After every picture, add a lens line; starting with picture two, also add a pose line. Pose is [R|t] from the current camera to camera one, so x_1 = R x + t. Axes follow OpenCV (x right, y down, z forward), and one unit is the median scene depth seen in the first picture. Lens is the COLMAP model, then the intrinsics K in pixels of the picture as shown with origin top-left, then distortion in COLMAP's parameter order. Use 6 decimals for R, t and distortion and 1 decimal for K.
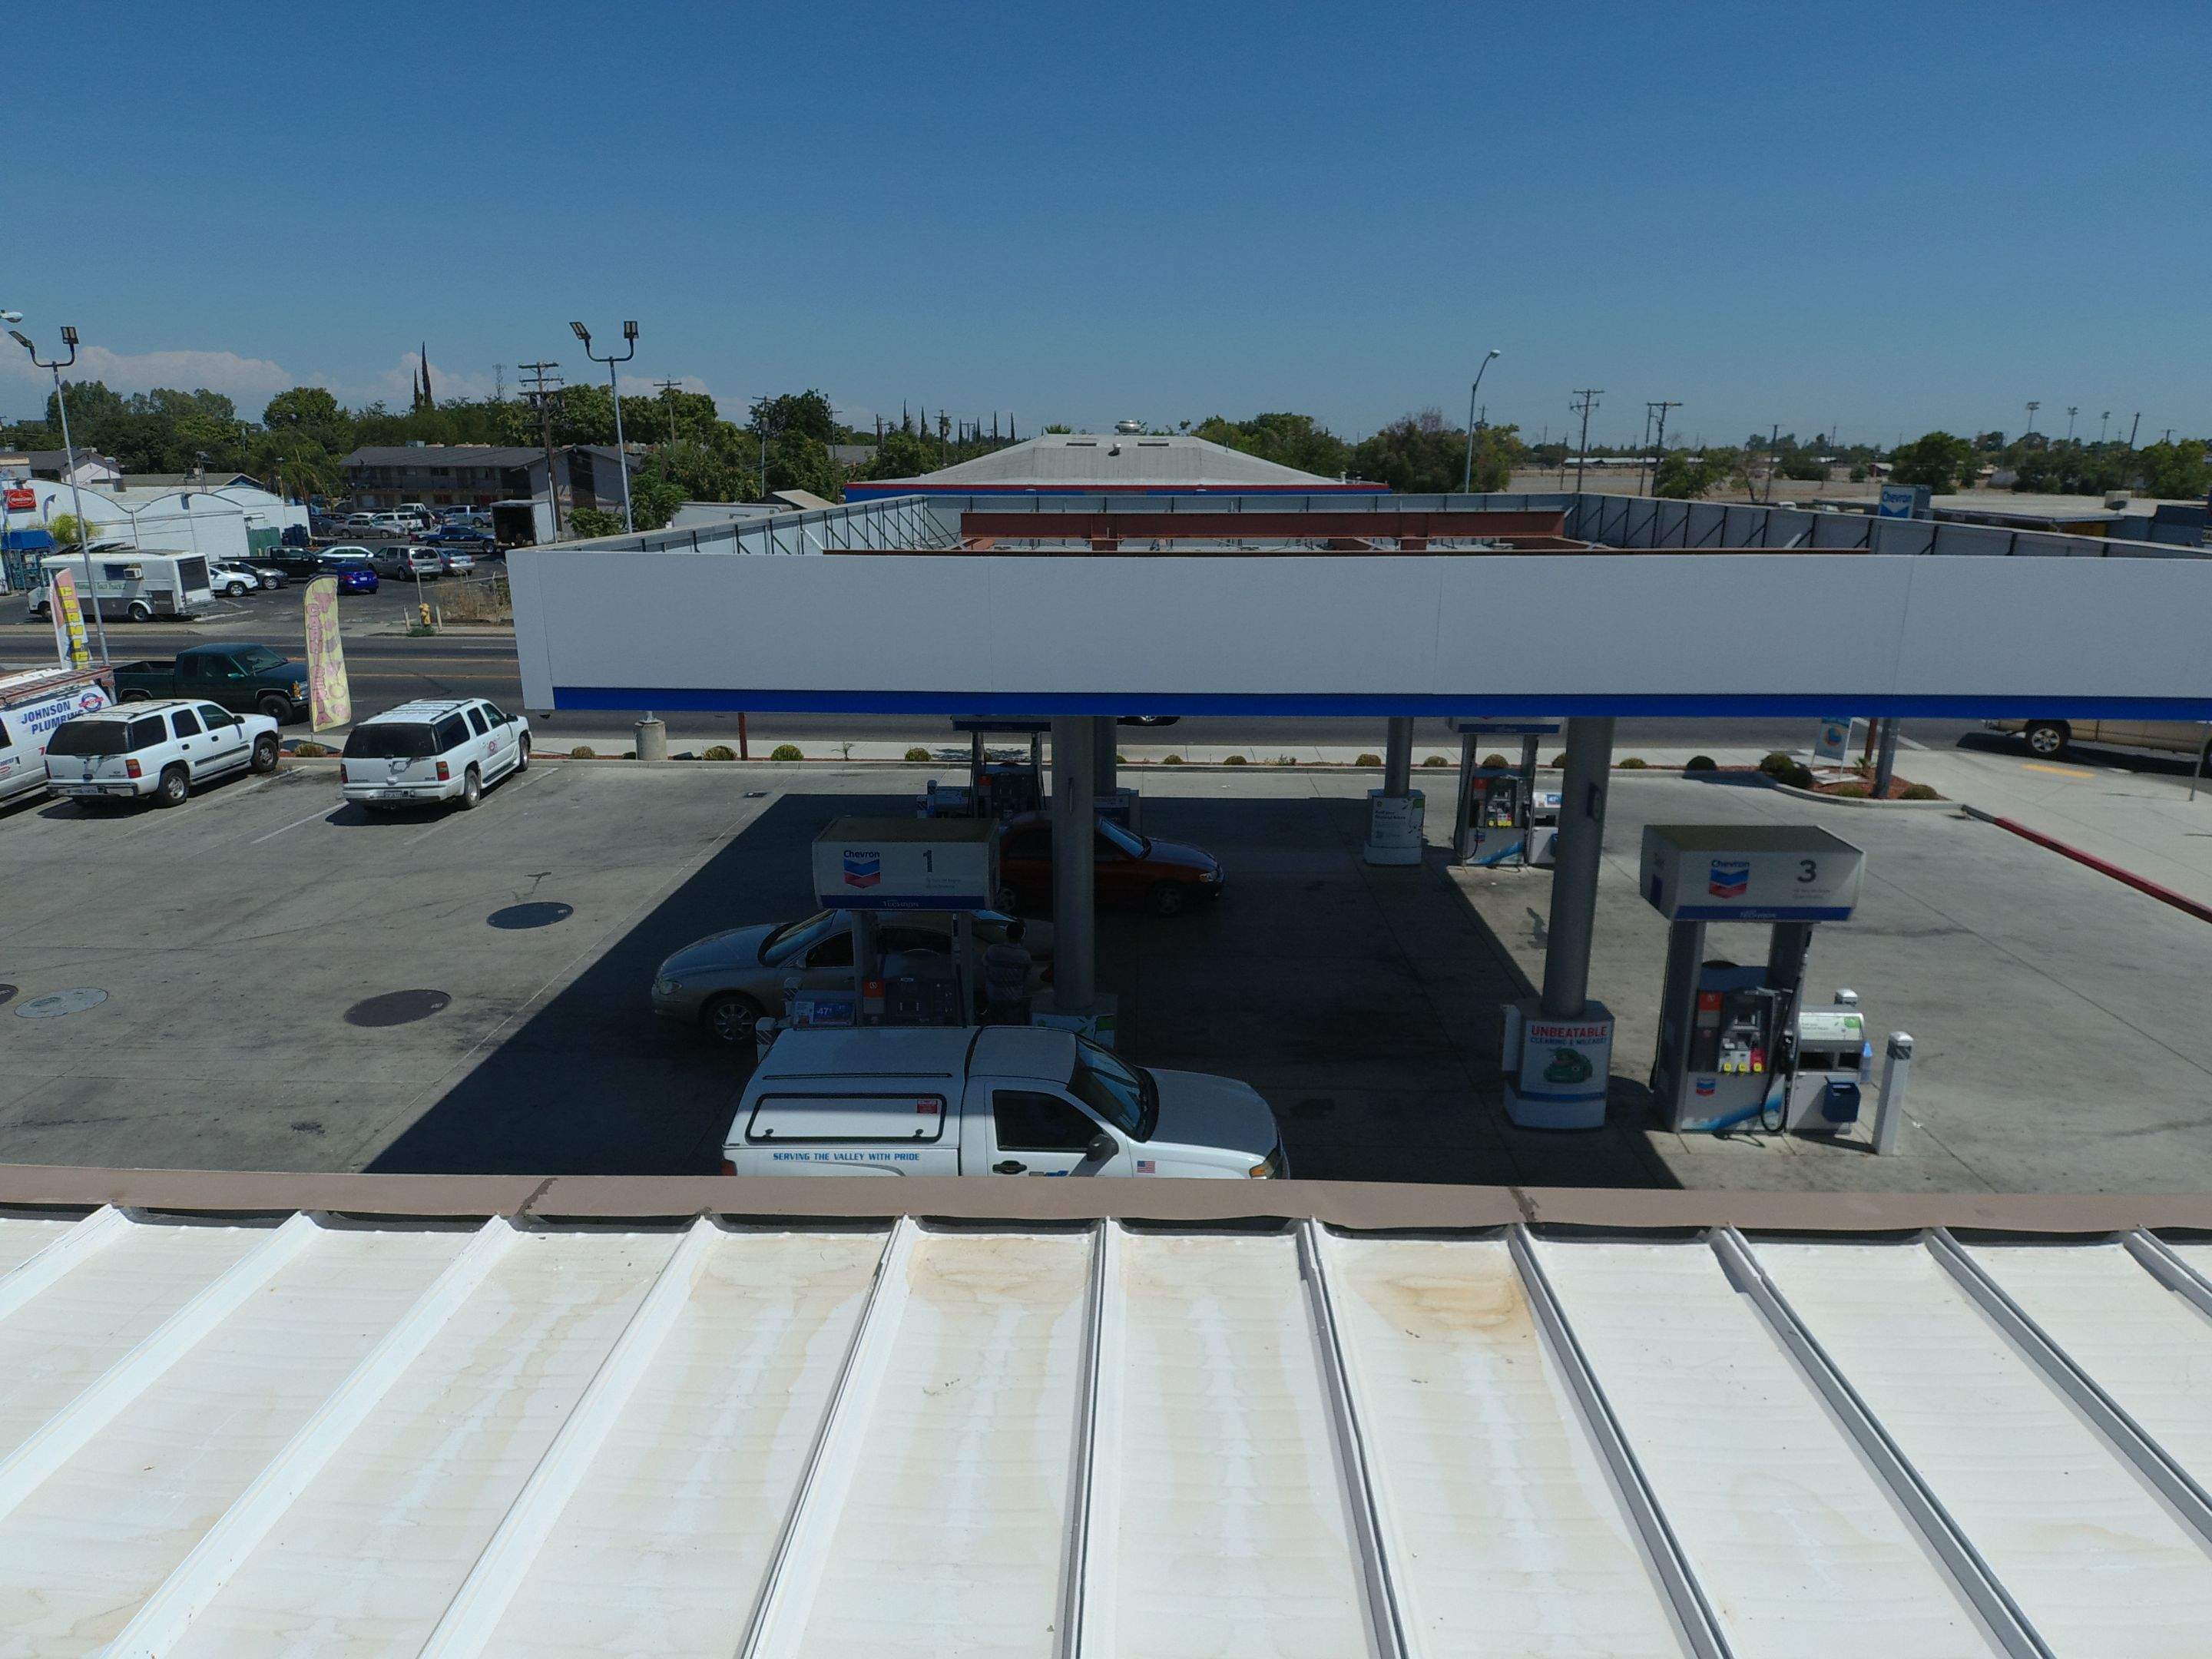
lens RADIAL K [[1316.6, 0, 1106.0], [0, 1316.6, 829.5], [0, 0, 1]] dist [0.066557, -0.086870]
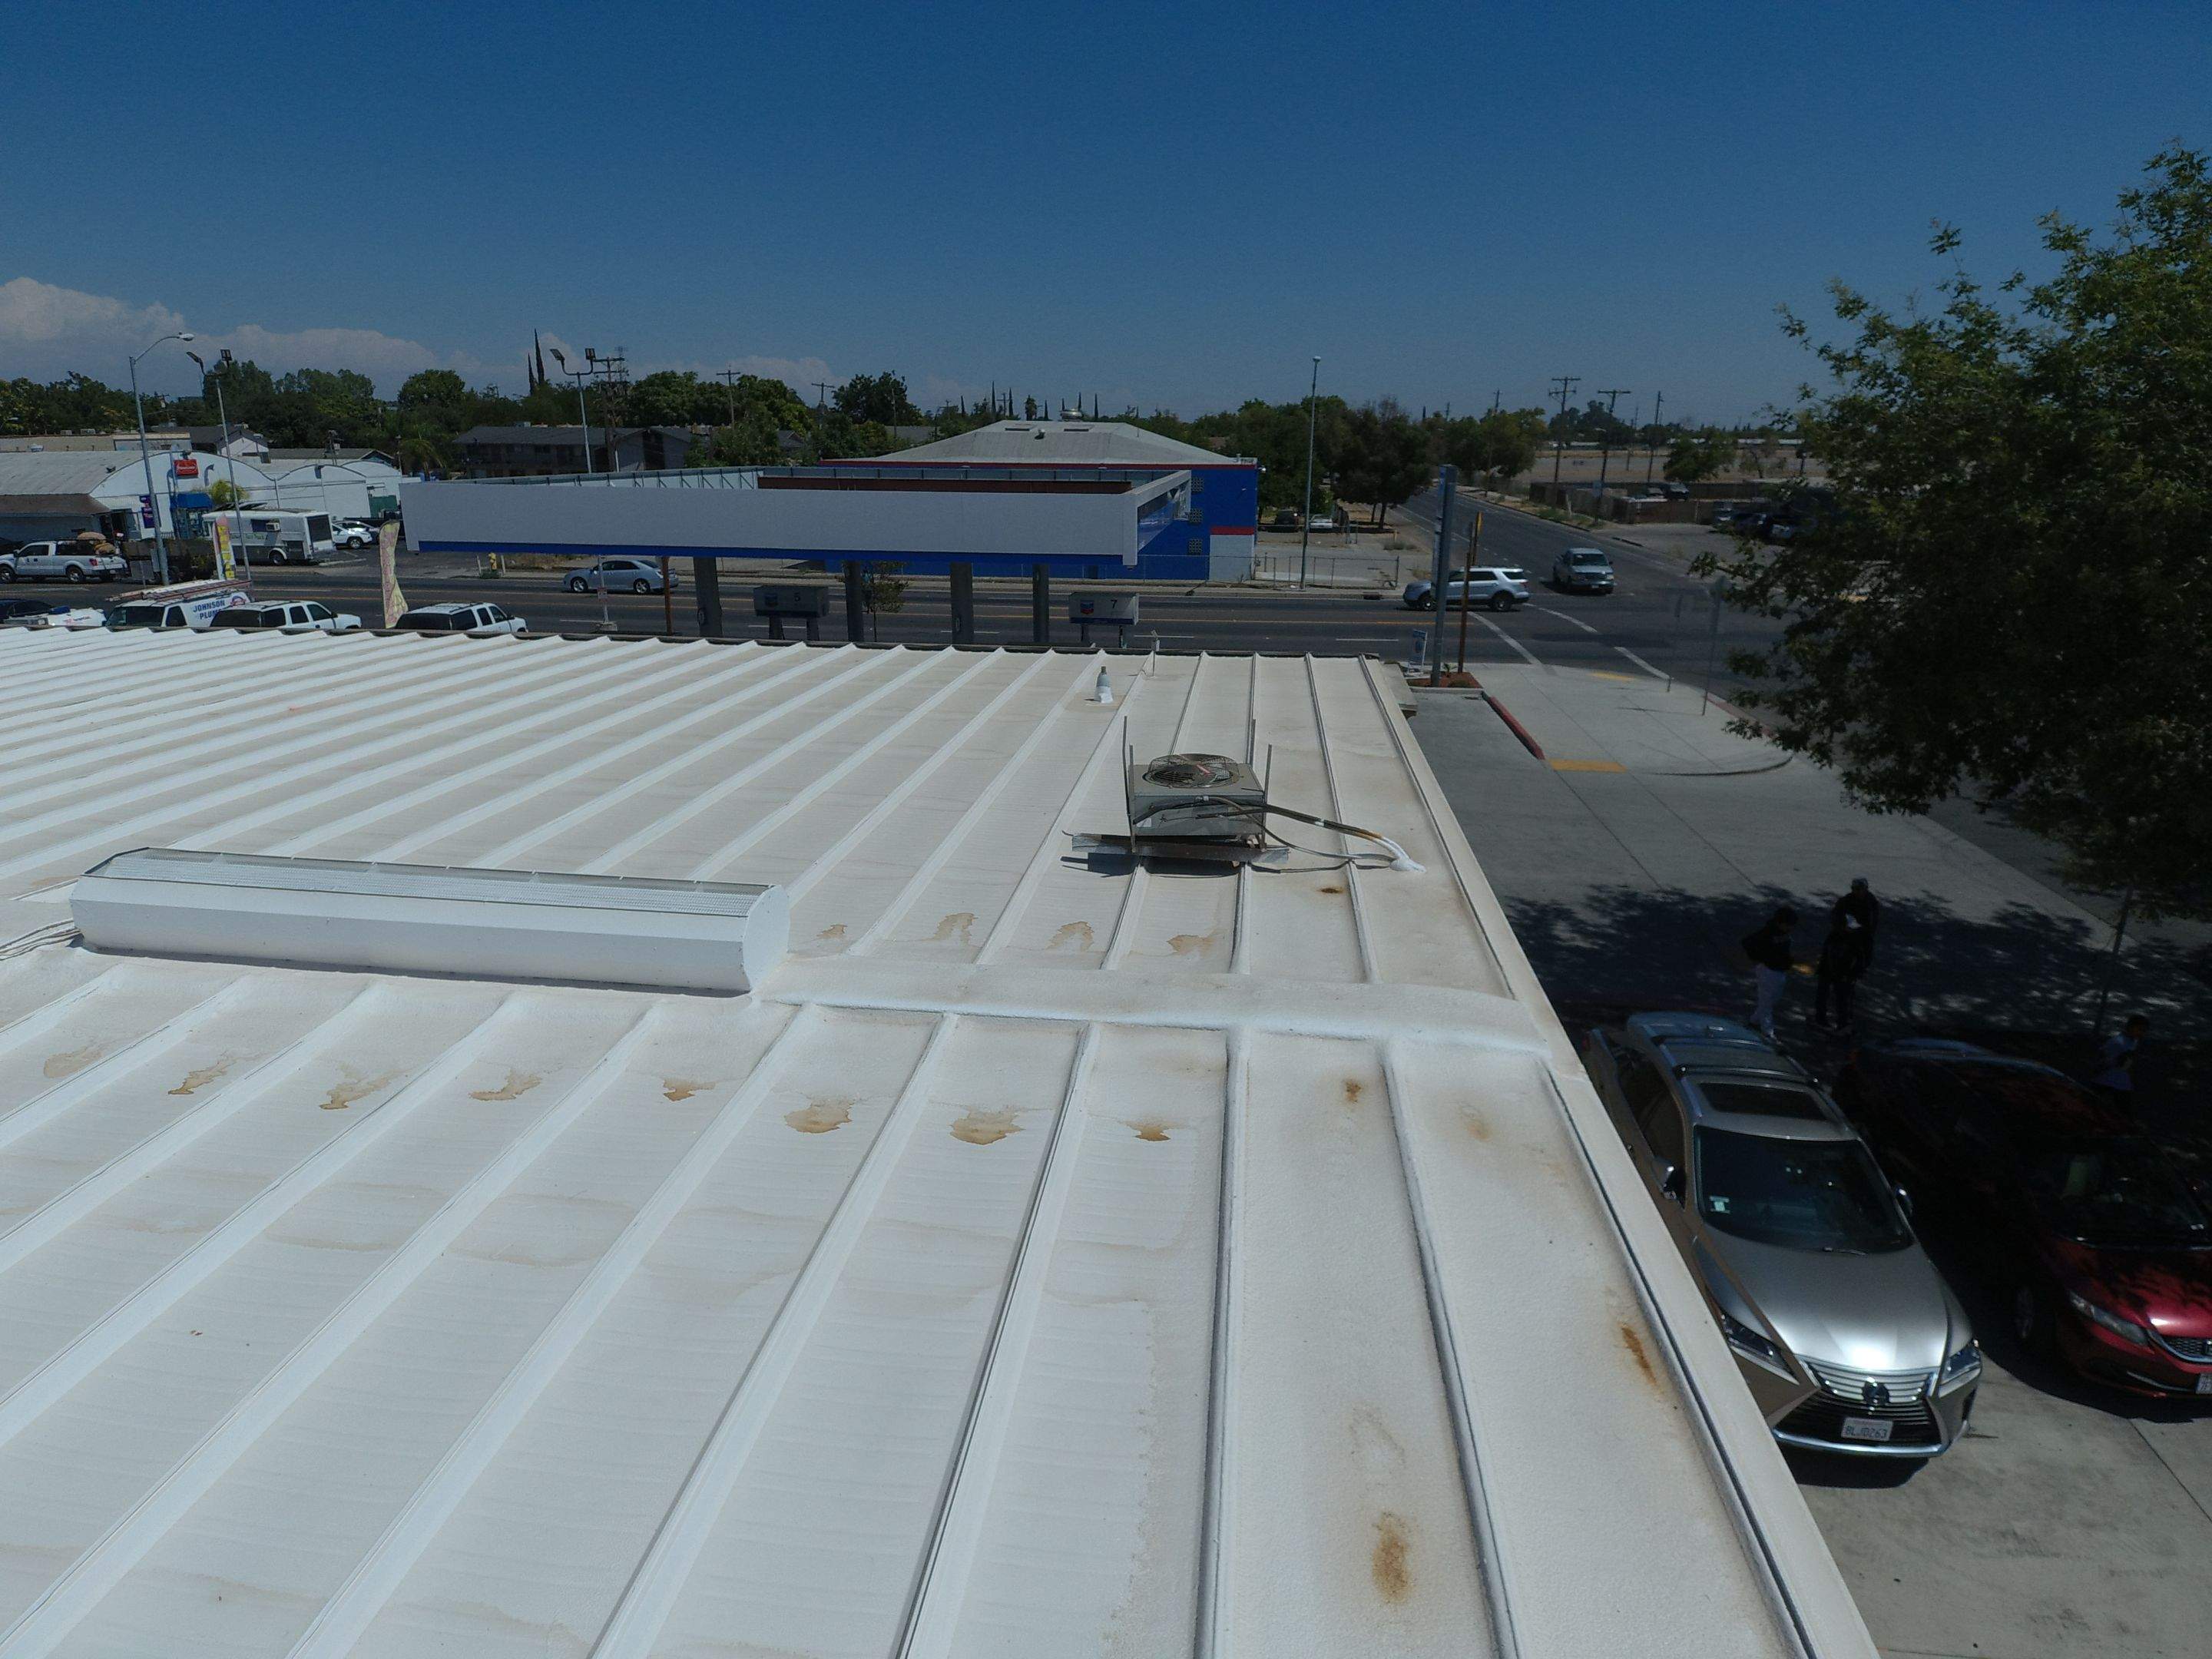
lens RADIAL K [[1316.1, 0, 1106.0], [0, 1316.1, 829.5], [0, 0, 1]] dist [0.084177, -0.108707]
pose [[0.996644, 0.026238, -0.077535, 0.110439], [-0.025171, 0.999575, 0.014701, 0.037561], [0.077888, -0.012700, 0.996881, -0.141866]]
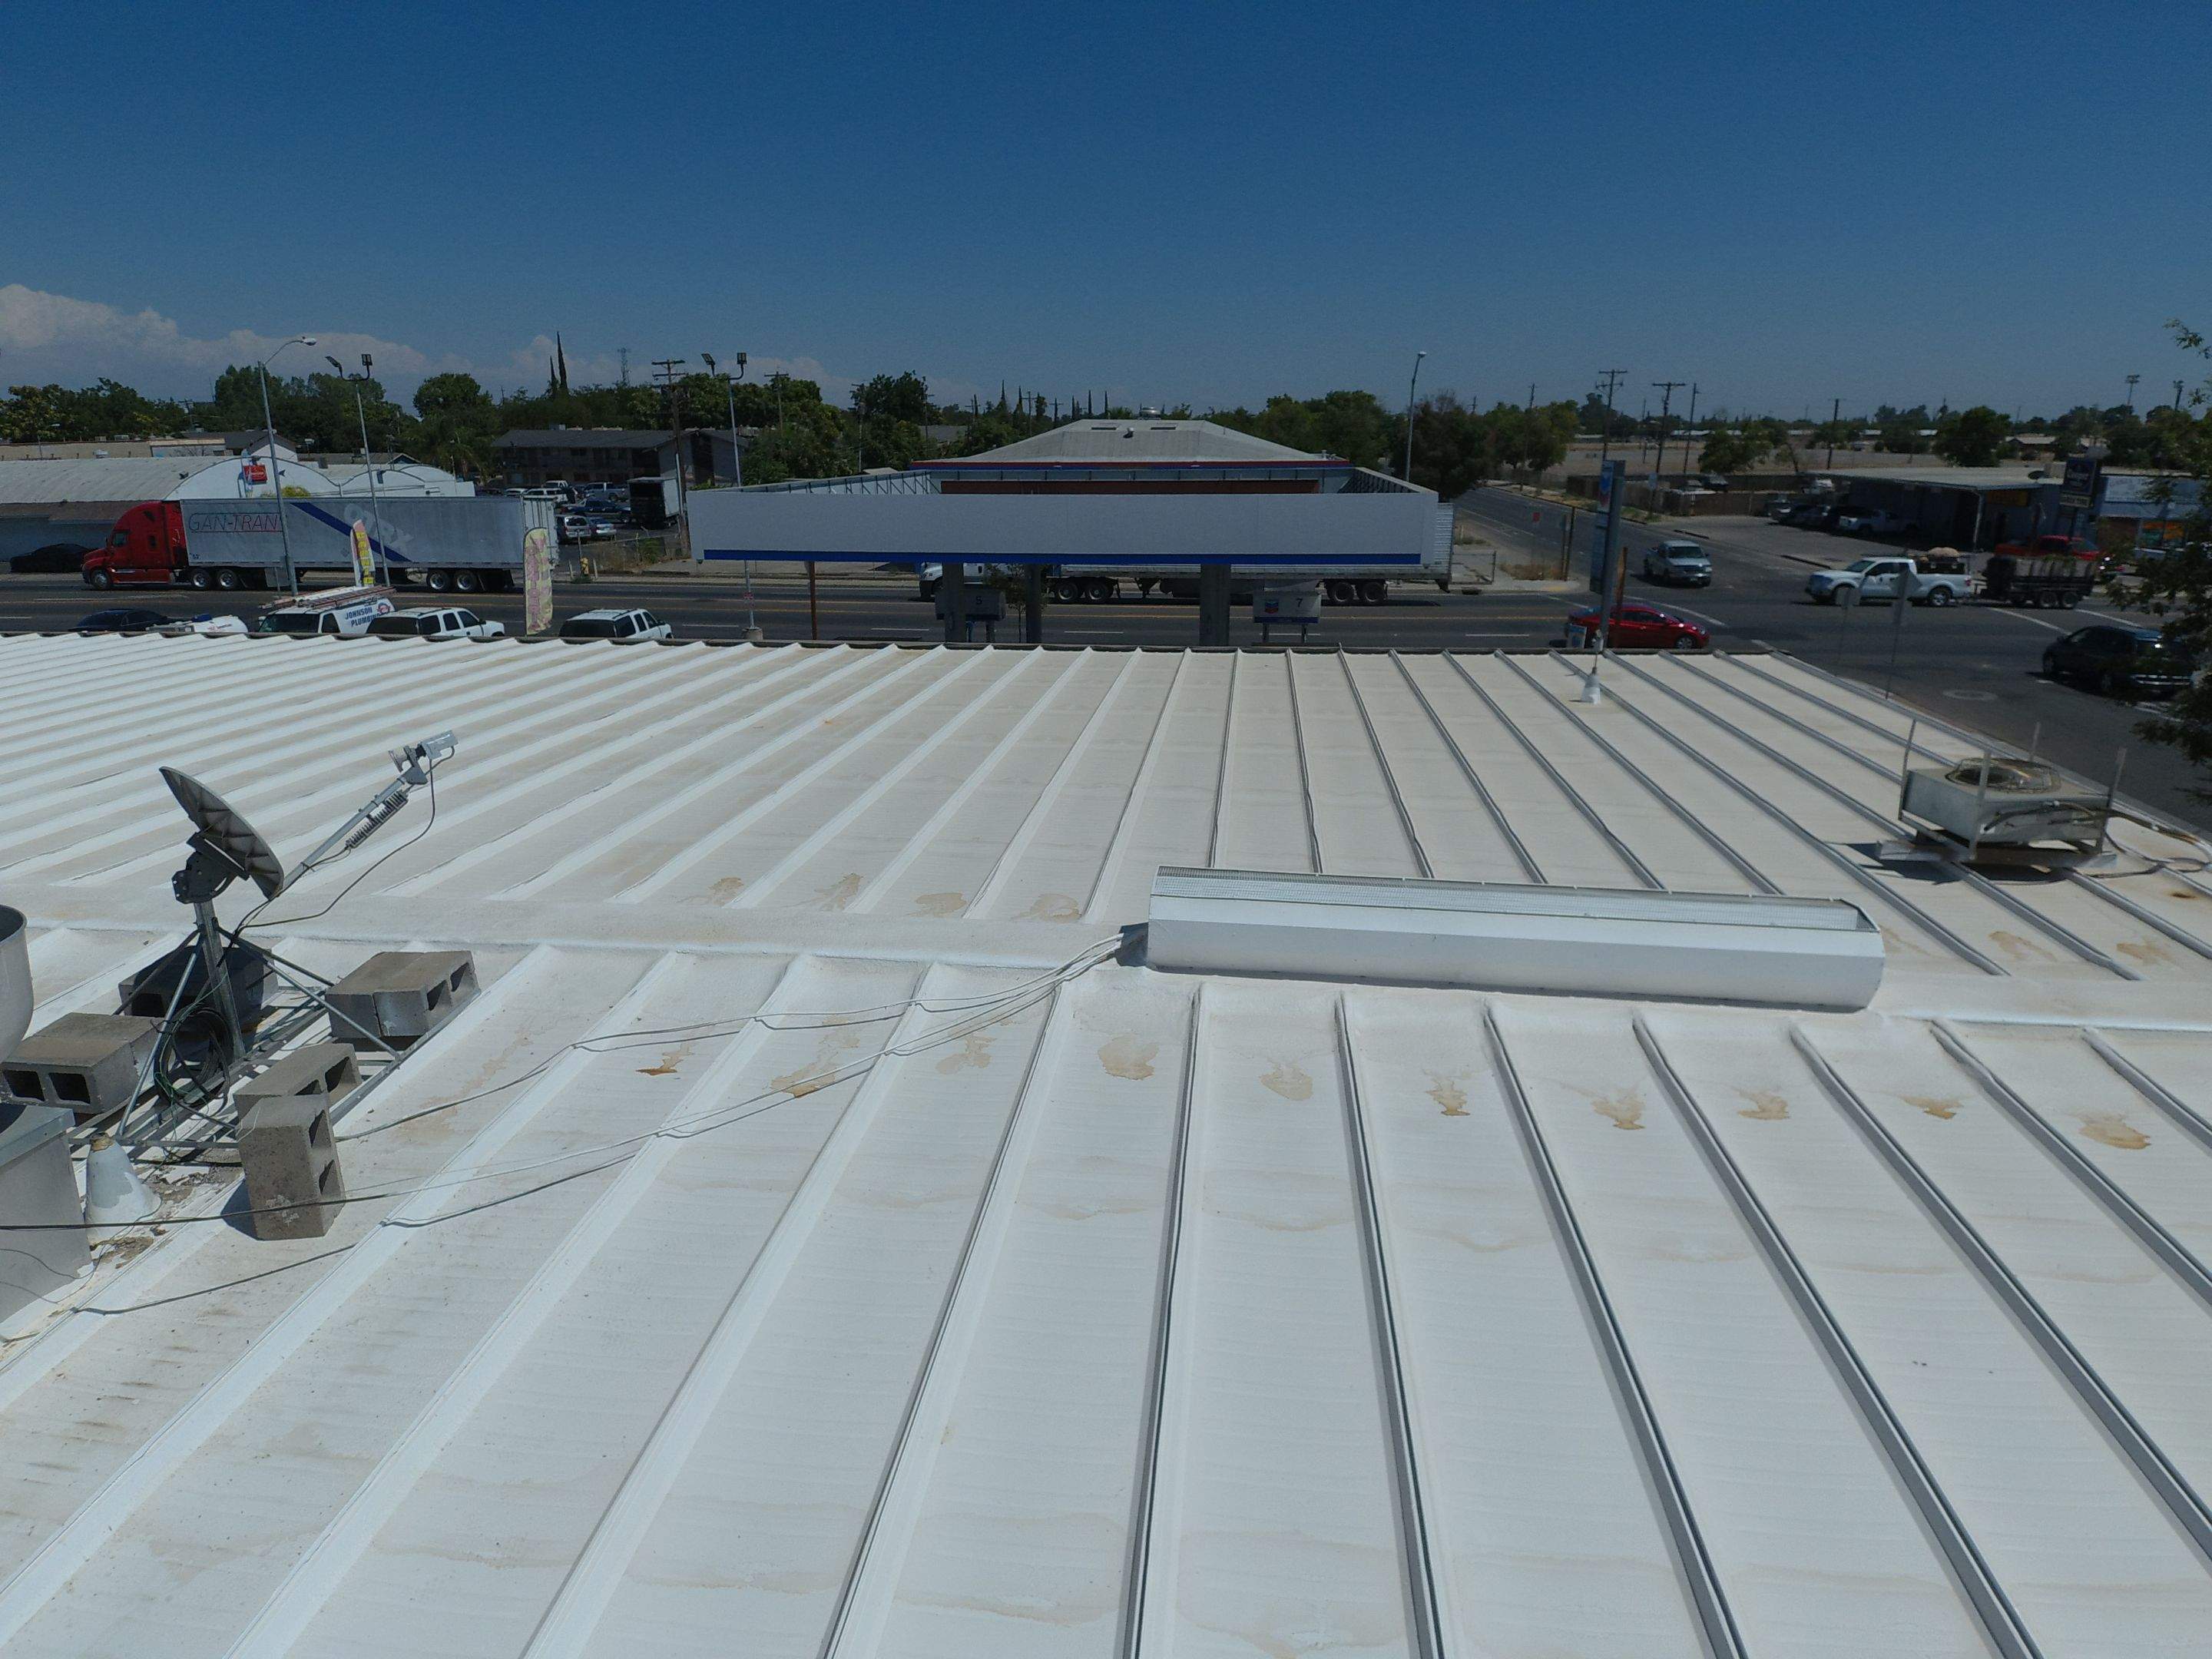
lens RADIAL K [[1314.6, 0, 1106.0], [0, 1314.6, 829.5], [0, 0, 1]] dist [0.086698, -0.112198]
pose [[0.996979, 0.016520, -0.075897, 0.054098], [-0.015279, 0.999740, 0.016897, 0.037780], [0.076156, -0.015686, 0.996973, -0.145905]]
